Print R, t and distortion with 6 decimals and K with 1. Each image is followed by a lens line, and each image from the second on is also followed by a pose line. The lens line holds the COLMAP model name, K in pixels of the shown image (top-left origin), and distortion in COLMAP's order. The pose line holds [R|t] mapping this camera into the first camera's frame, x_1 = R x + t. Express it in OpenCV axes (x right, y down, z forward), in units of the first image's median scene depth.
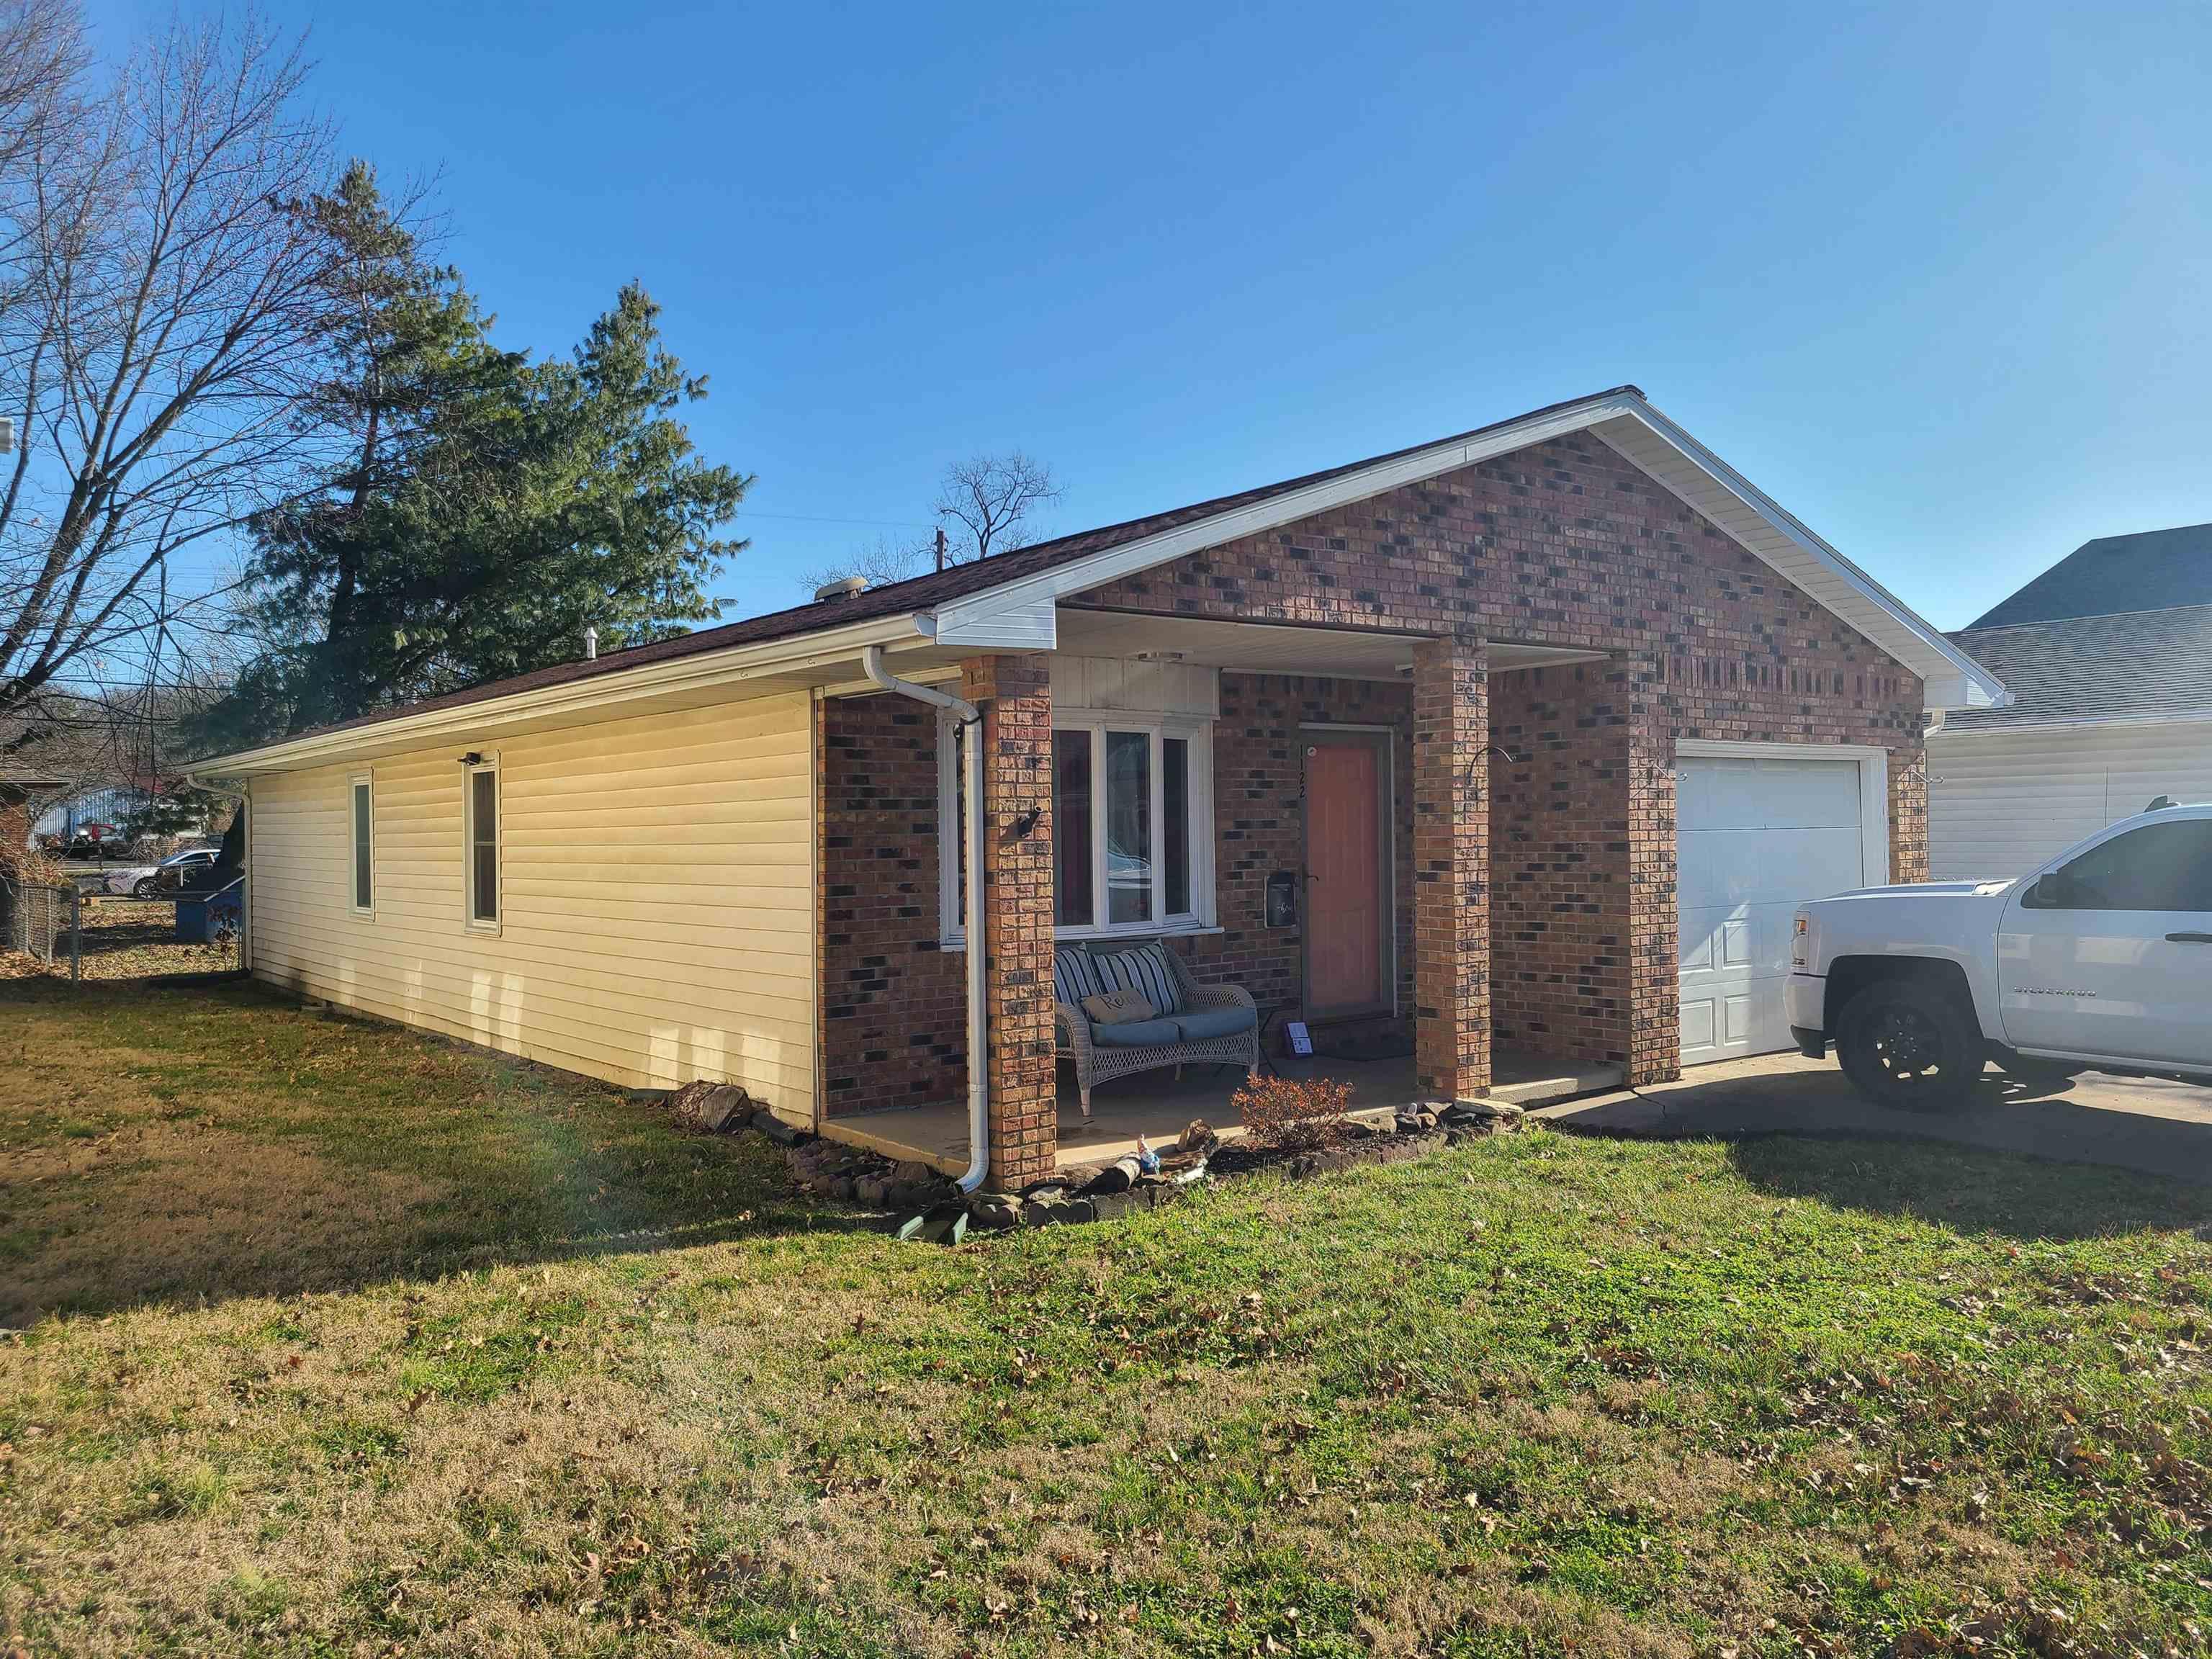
lens RADIAL K [[1676.1, 0, 1105.7], [0, 1676.1, 837.1], [0, 0, 1]] dist [0.042419, -0.032928]
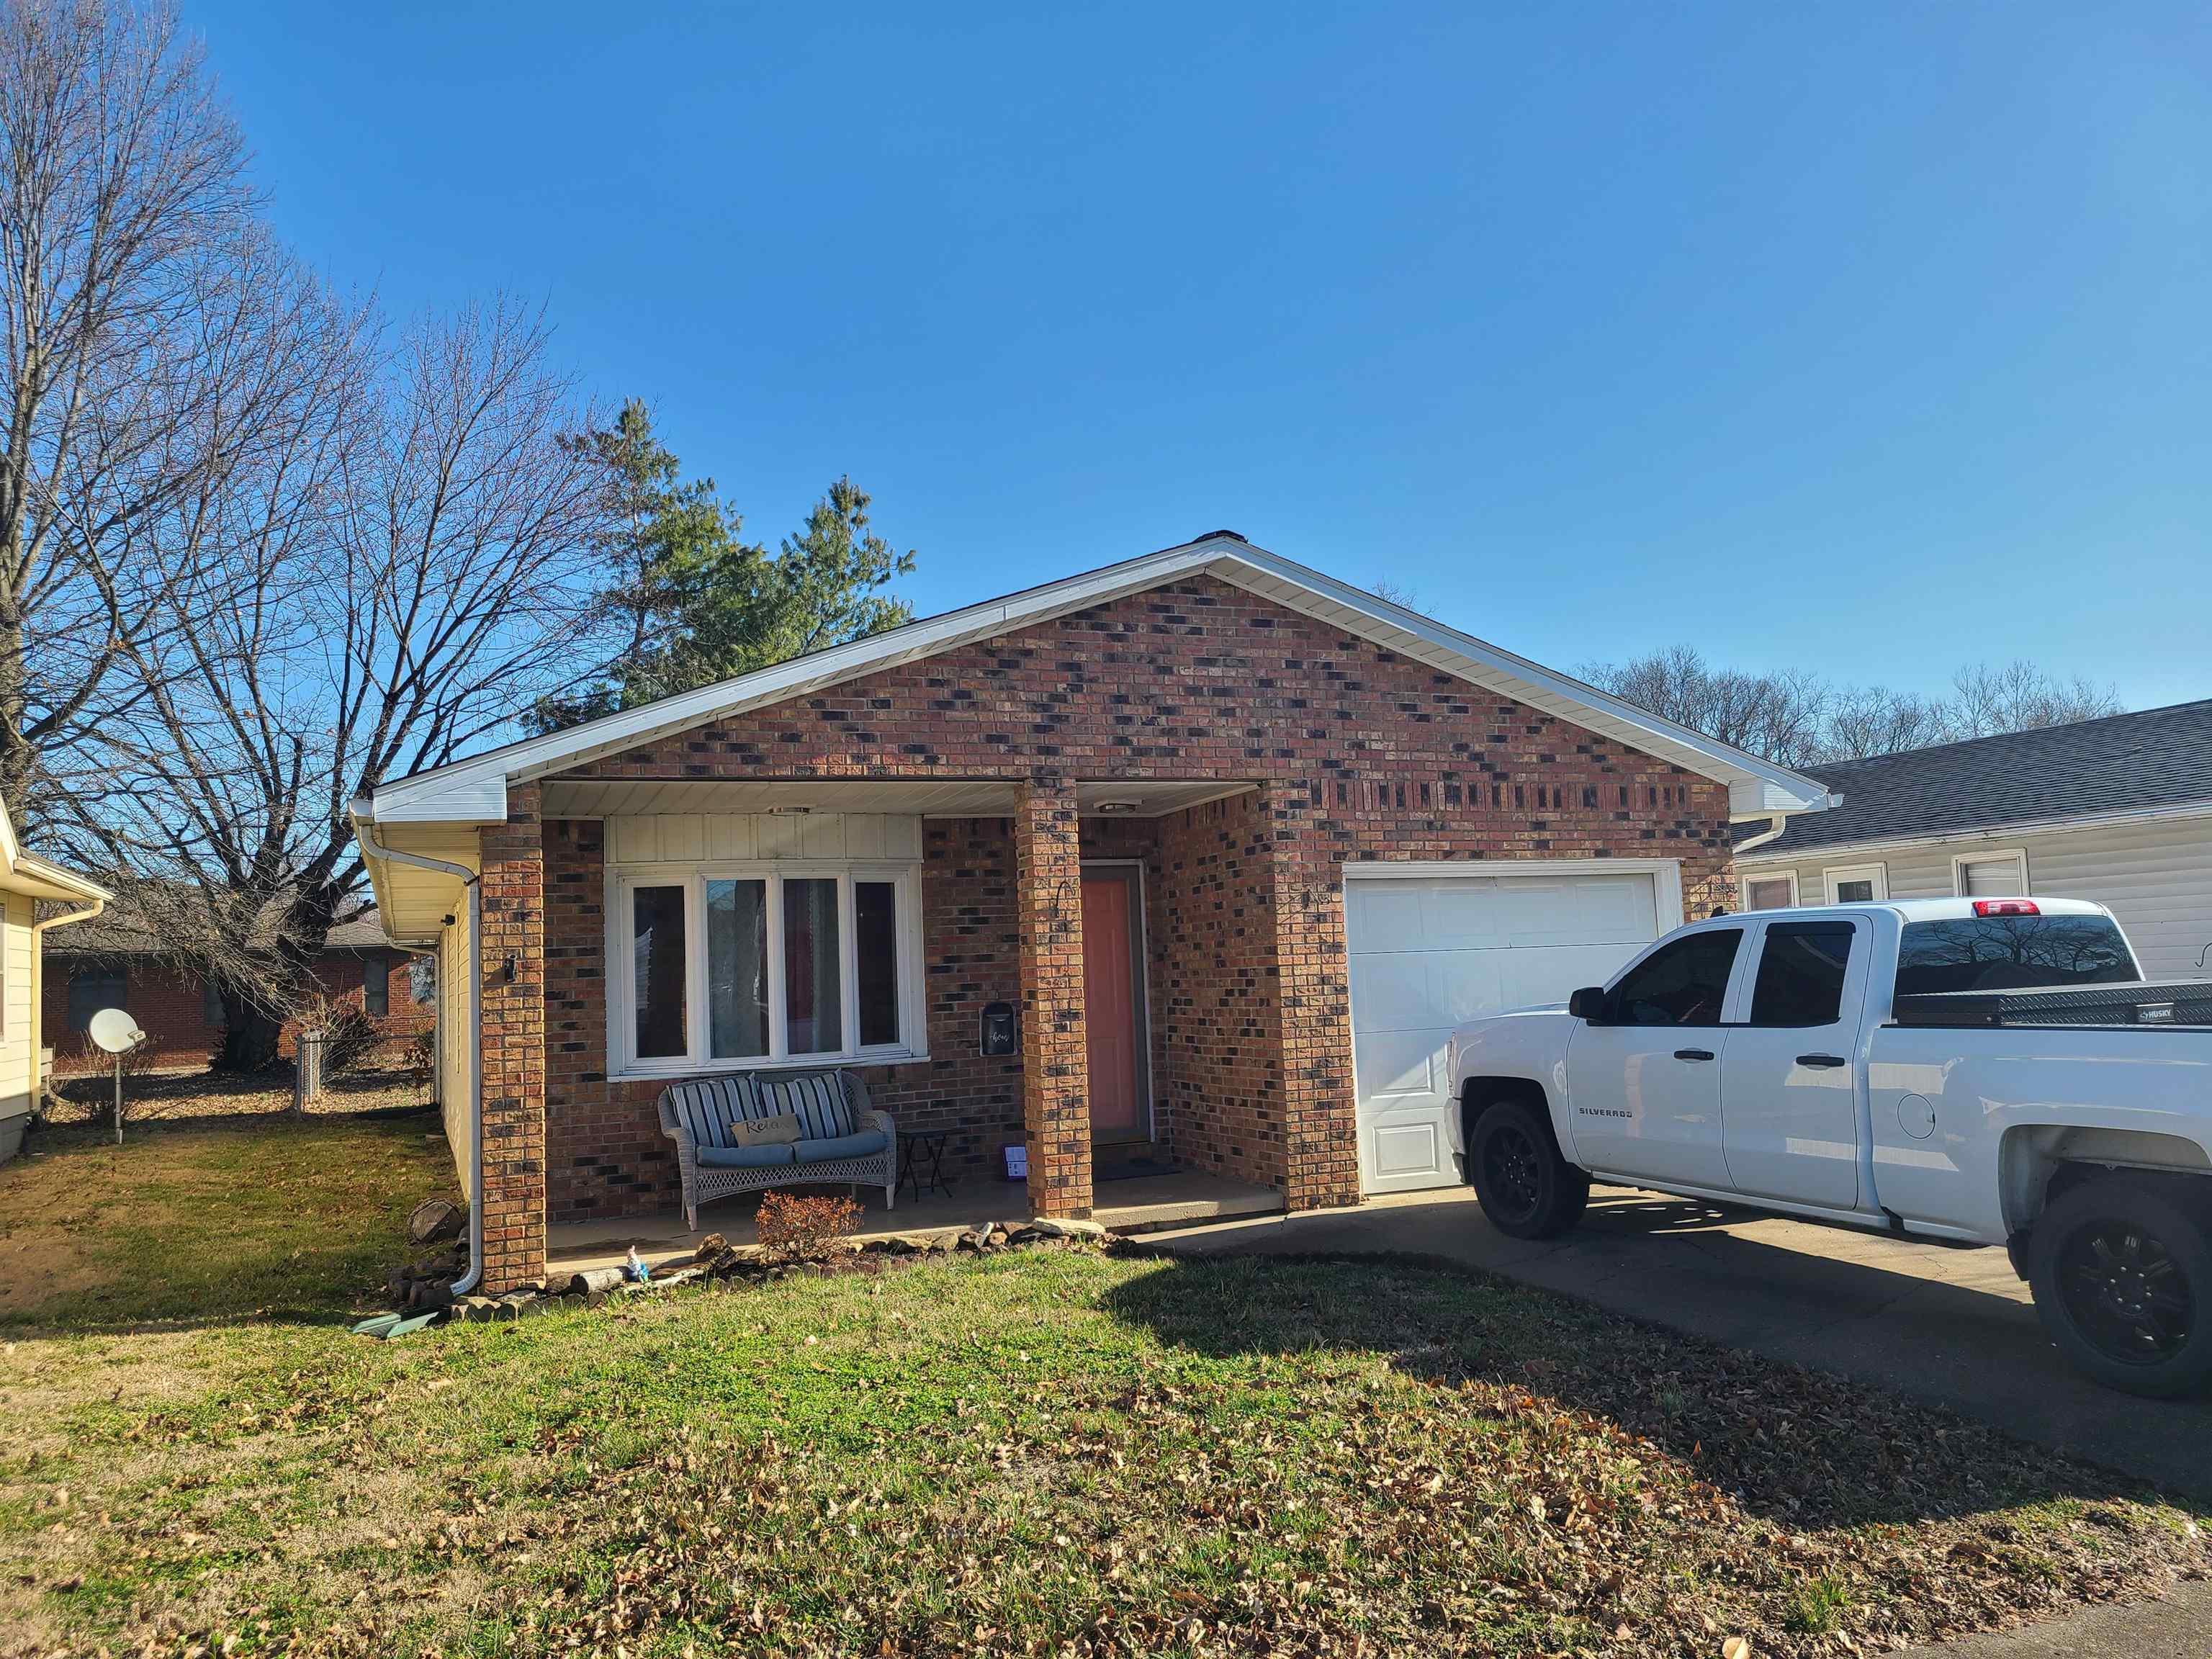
lens RADIAL K [[1676.1, 0, 1093.2], [0, 1676.1, 833.3], [0, 0, 1]] dist [0.042419, -0.032928]
pose [[0.963773, -0.047844, -0.262399, 0.473593], [0.026756, 0.996160, -0.083362, 0.004345], [0.265380, 0.073321, 0.961352, -0.010528]]
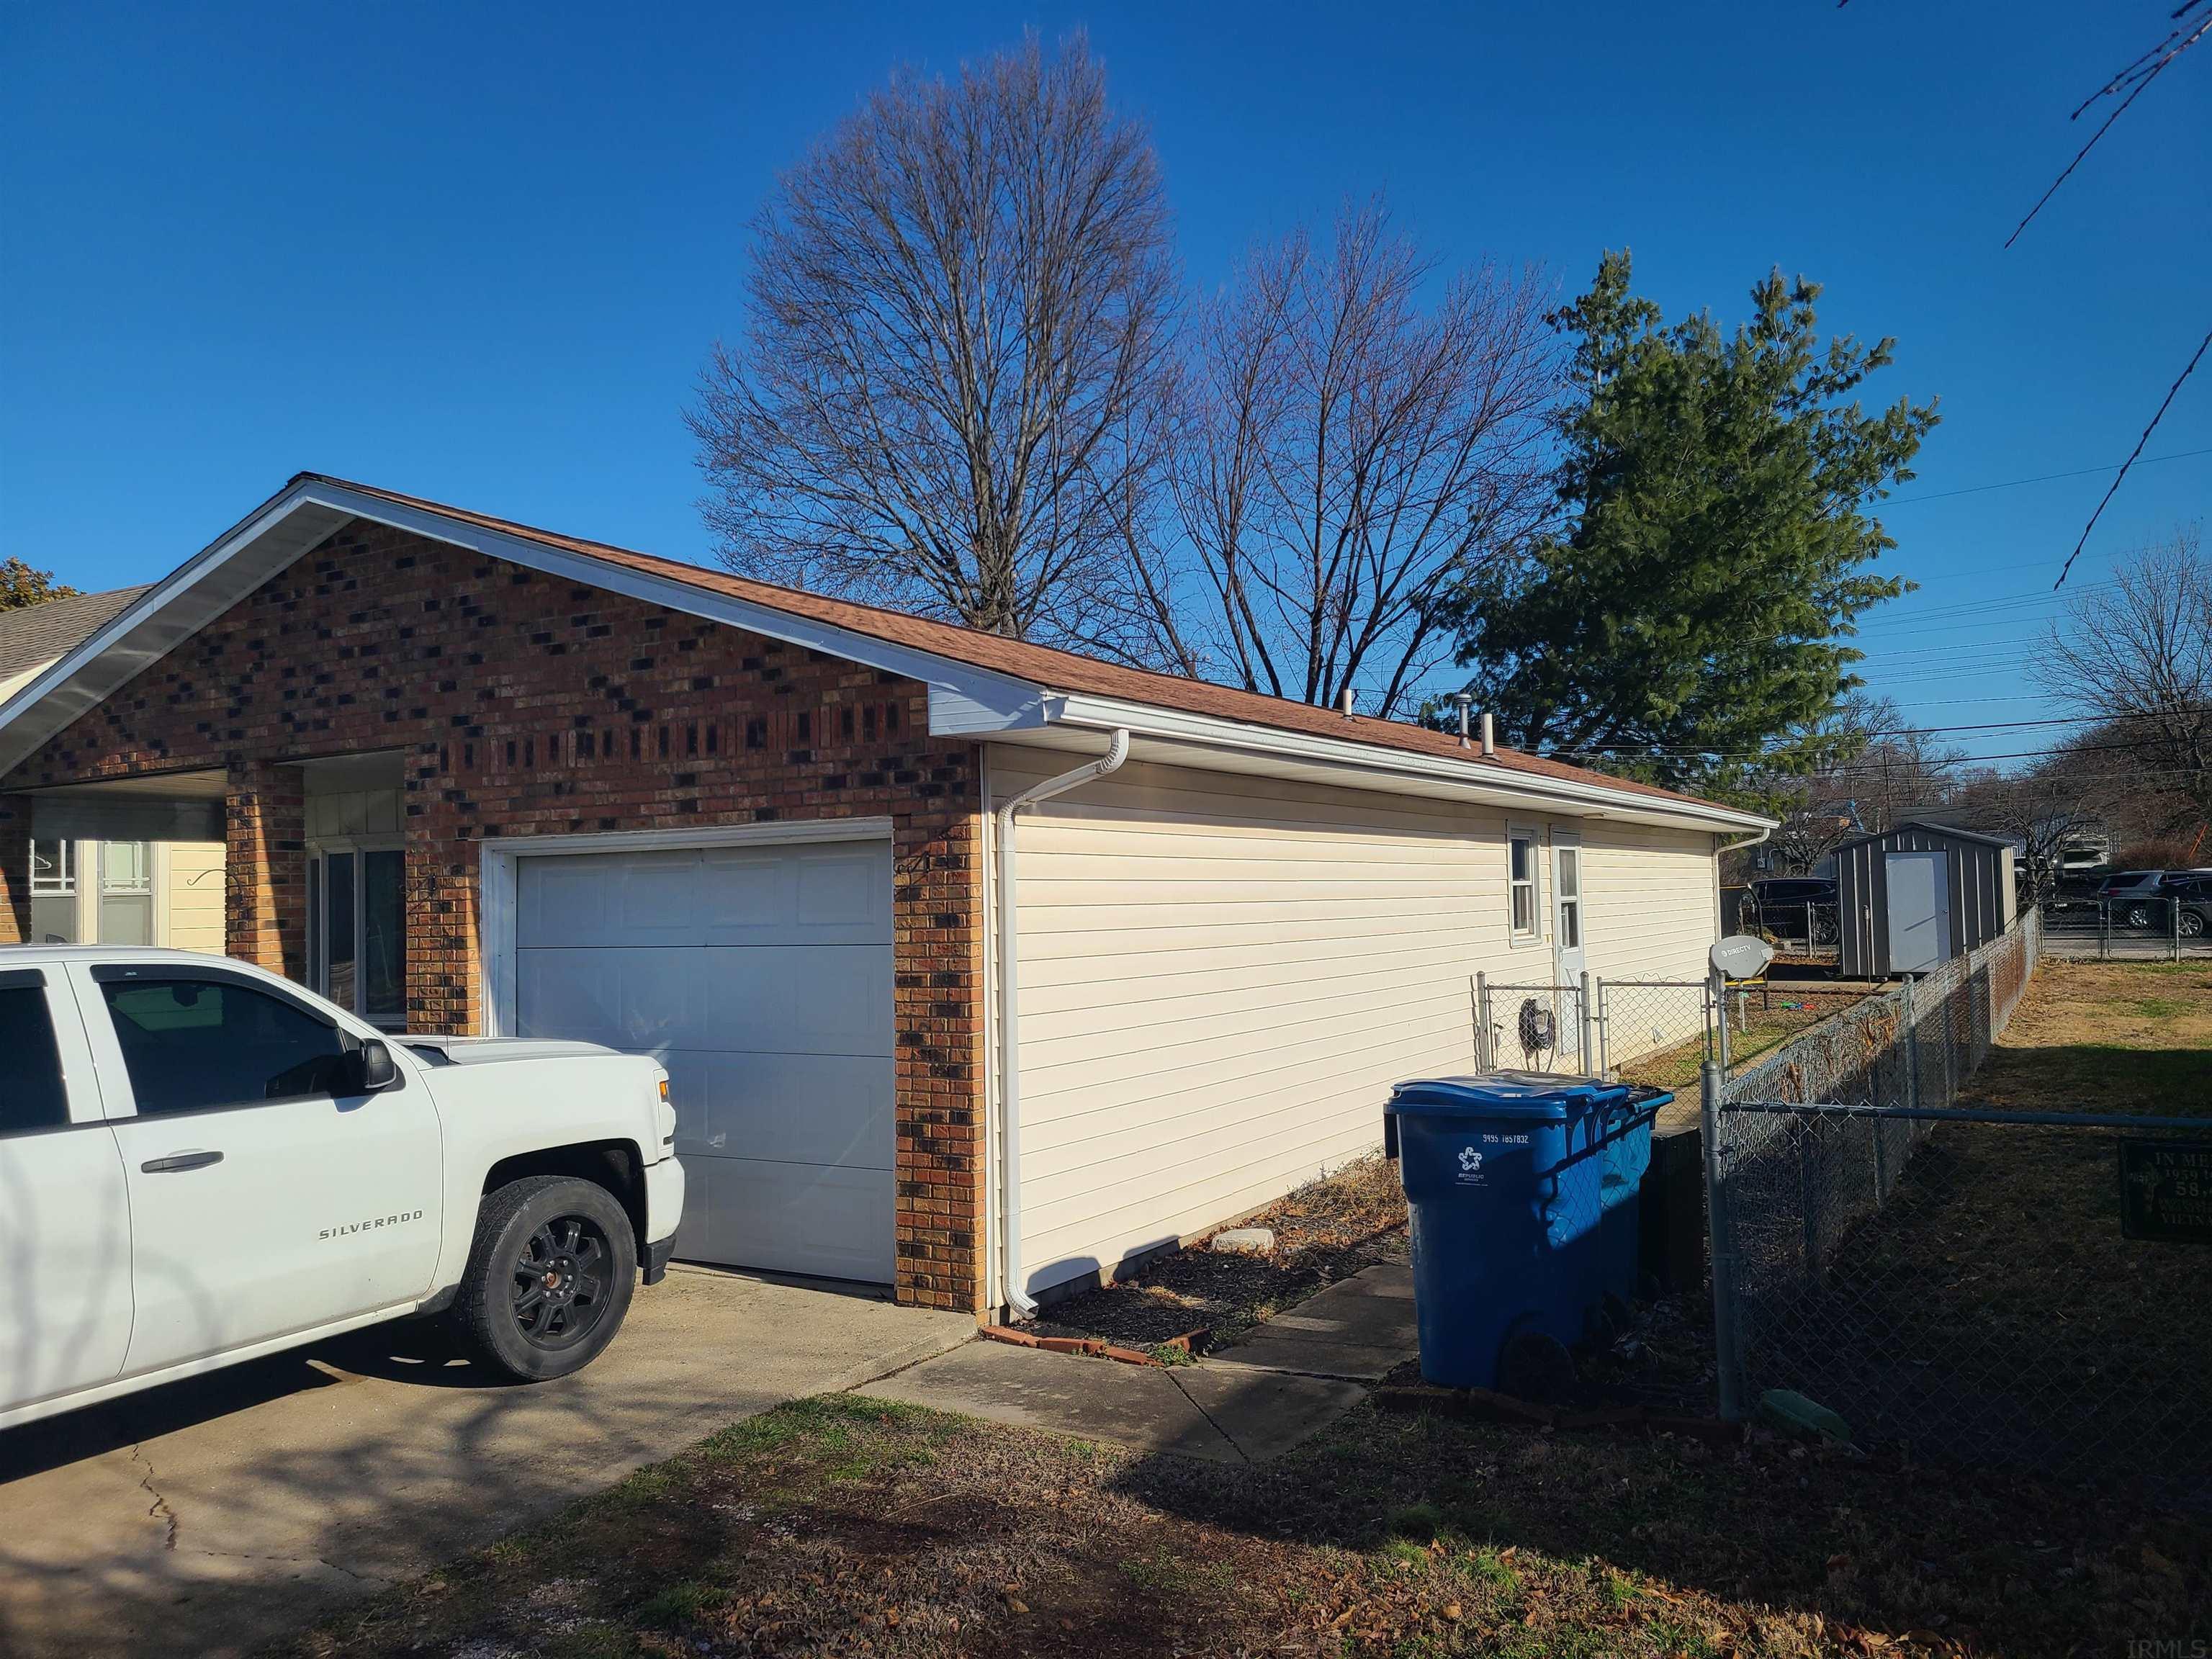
lens RADIAL K [[1676.1, 0, 1103.1], [0, 1676.1, 831.2], [0, 0, 1]] dist [0.042419, -0.032928]
pose [[0.366403, -0.031325, -0.929929, 1.269625], [0.015946, 0.999498, -0.027386, -0.035685], [0.930320, -0.004795, 0.366718, 1.016509]]
